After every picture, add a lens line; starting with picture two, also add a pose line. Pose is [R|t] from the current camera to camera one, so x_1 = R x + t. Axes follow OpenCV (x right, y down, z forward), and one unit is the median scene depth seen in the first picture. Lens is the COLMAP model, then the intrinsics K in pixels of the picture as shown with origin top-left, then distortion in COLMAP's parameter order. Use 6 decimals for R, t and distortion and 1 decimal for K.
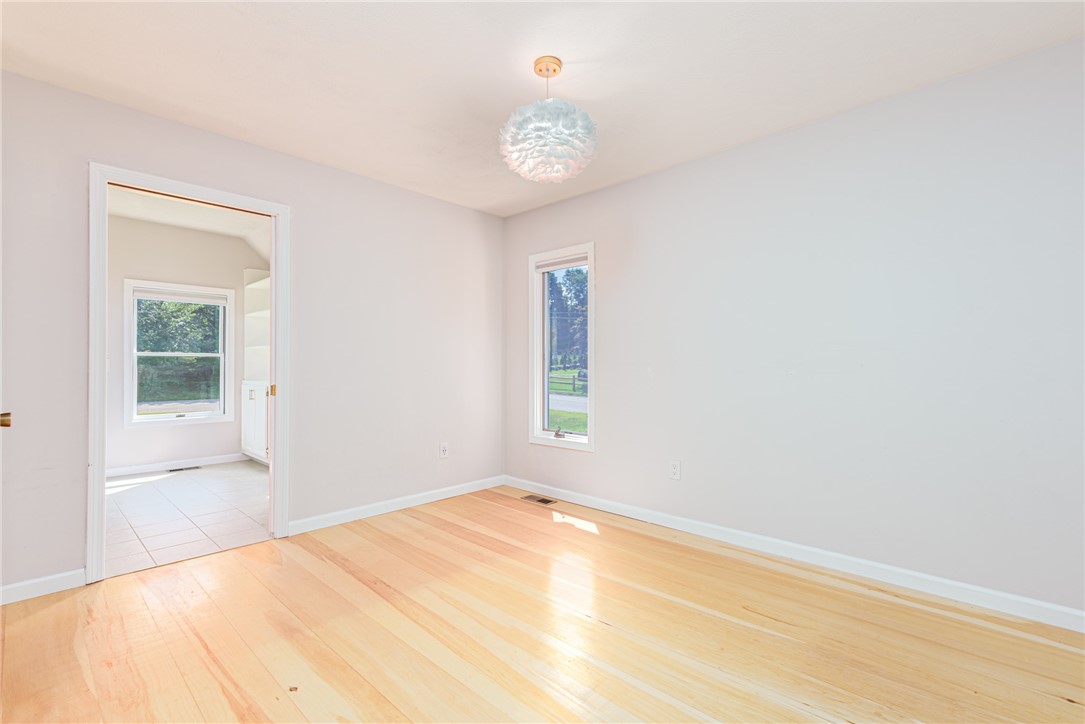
lens RADIAL K [[488.4, 0, 542.8], [0, 488.4, 365.3], [0, 0, 1]] dist [0.014494, -0.000507]
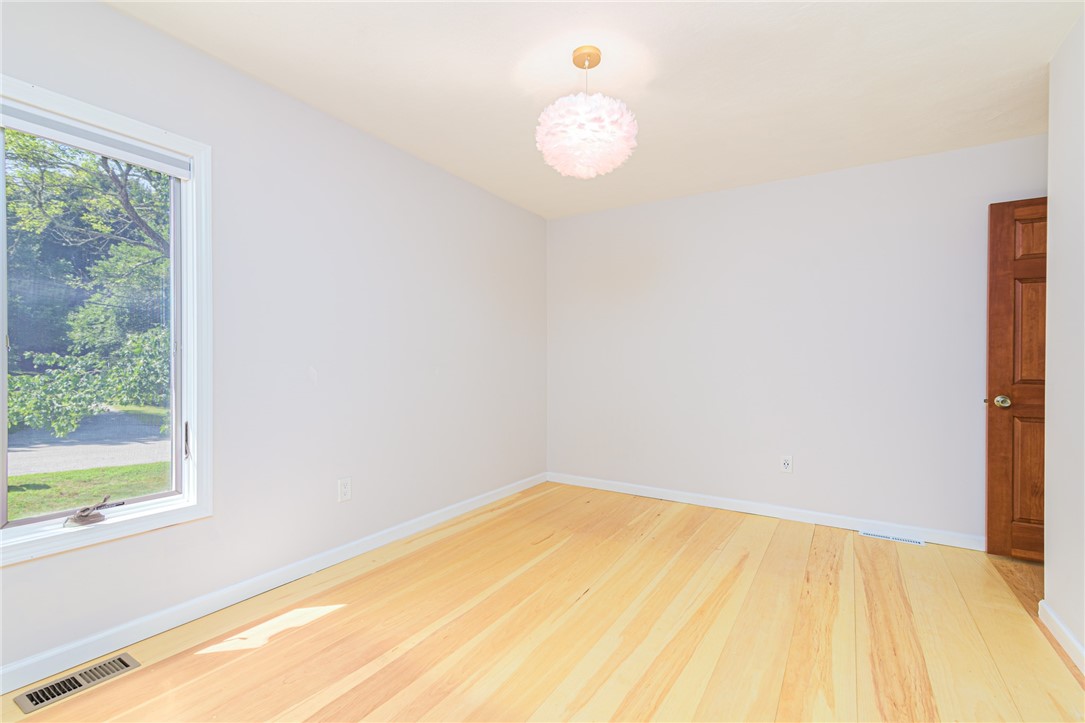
lens RADIAL K [[488.4, 0, 542.8], [0, 488.4, 364.8], [0, 0, 1]] dist [0.014494, -0.000507]
pose [[-0.187070, -0.009078, 0.982305, -0.693623], [-0.003367, 0.999957, 0.008600, -0.005903], [-0.982341, -0.001698, -0.187093, 0.945539]]
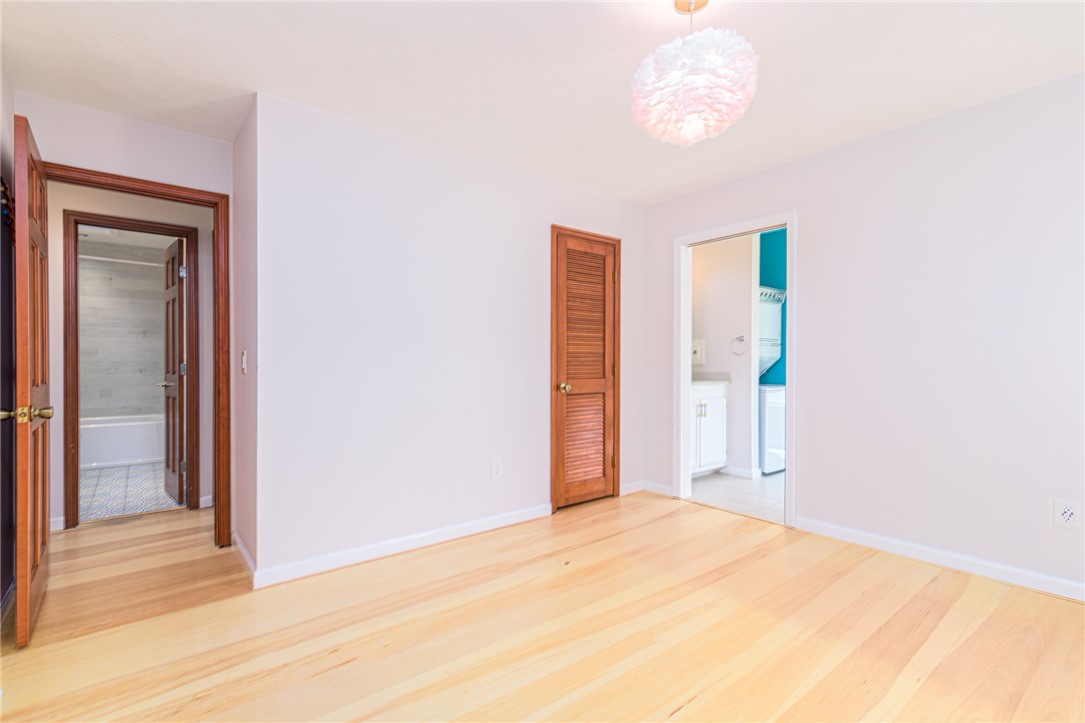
lens RADIAL K [[488.4, 0, 542.8], [0, 488.4, 364.8], [0, 0, 1]] dist [0.014494, -0.000507]
pose [[-0.129190, -0.008446, -0.991584, 0.634437], [-0.007286, 0.999945, -0.007568, 0.010892], [0.991593, 0.006247, -0.129244, 0.645779]]
